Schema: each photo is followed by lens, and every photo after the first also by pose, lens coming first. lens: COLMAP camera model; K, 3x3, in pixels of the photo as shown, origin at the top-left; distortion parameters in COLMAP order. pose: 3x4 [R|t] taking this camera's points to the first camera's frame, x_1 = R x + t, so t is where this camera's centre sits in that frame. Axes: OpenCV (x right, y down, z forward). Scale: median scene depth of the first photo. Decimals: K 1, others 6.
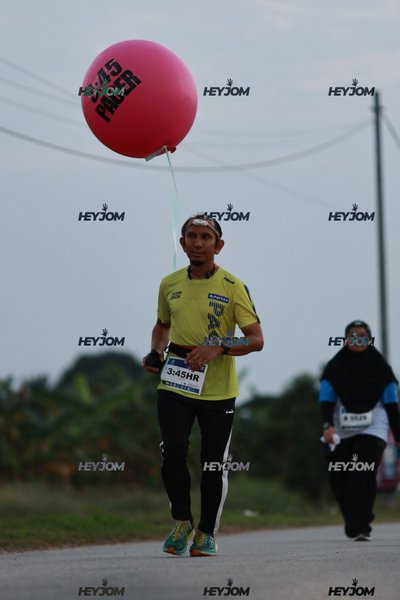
lens RADIAL K [[240.4, 0, 196.6], [0, 240.4, 299.3], [0, 0, 1]] dist [-0.001382, 0.000281]
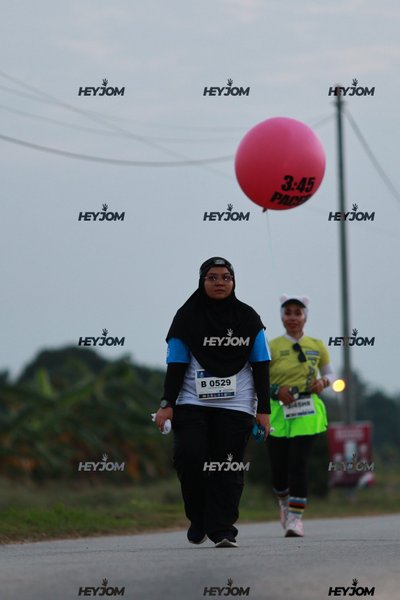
lens RADIAL K [[240.4, 0, 200.7], [0, 240.4, 299.9], [0, 0, 1]] dist [-0.001382, 0.000281]
pose [[1.000000, -0.000115, 0.000239, 0.176541], [0.000115, 1.000000, 0.000001, 0.026003], [-0.000239, -0.000001, 1.000000, 0.000351]]
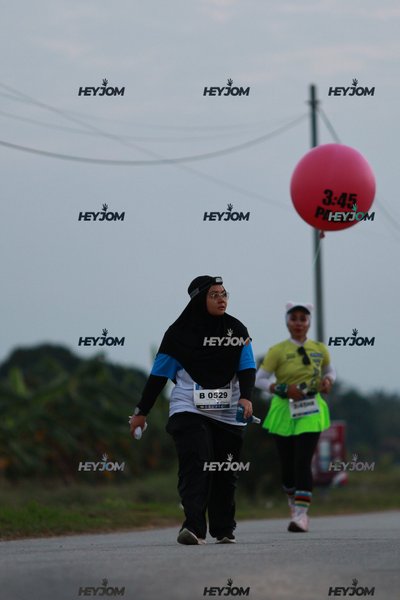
lens RADIAL K [[240.4, 0, 203.4], [0, 240.4, 300.0], [0, 0, 1]] dist [-0.001382, 0.000281]
pose [[1.000000, 0.000091, -0.000148, 0.296887], [-0.000091, 1.000000, -0.000023, 0.031800], [0.000148, 0.000023, 1.000000, 0.000370]]
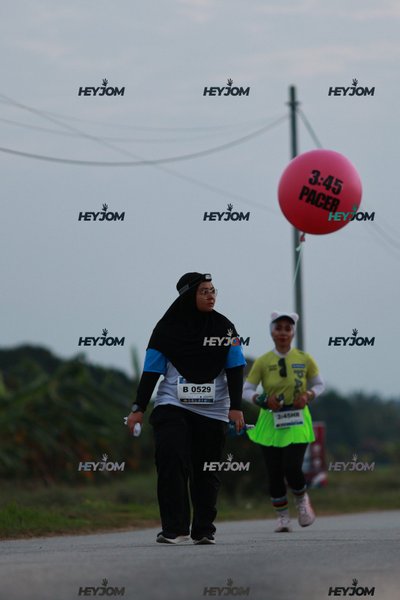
lens RADIAL K [[240.4, 0, 205.7], [0, 240.4, 299.8], [0, 0, 1]] dist [-0.001382, 0.000281]
pose [[1.000000, 0.000170, 0.000398, 0.390376], [-0.000170, 1.000000, -0.000330, 0.025511], [-0.000398, 0.000330, 1.000000, -0.001356]]
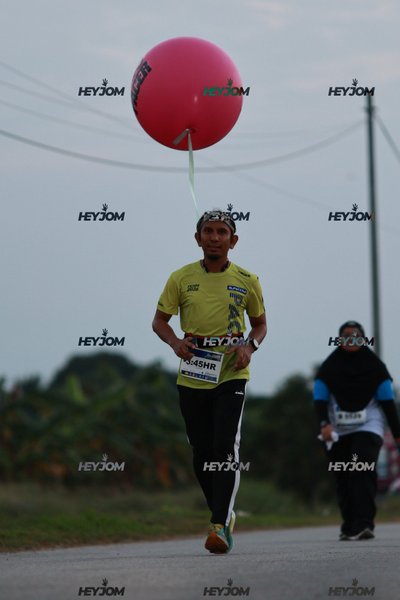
lens RADIAL K [[240.4, 0, 197.4], [0, 240.4, 299.2], [0, 0, 1]] dist [-0.001382, 0.000281]
pose [[1.000000, 0.000054, 0.000123, 0.034170], [-0.000054, 1.000000, -0.000009, -0.001940], [-0.000123, 0.000009, 1.000000, 0.000103]]
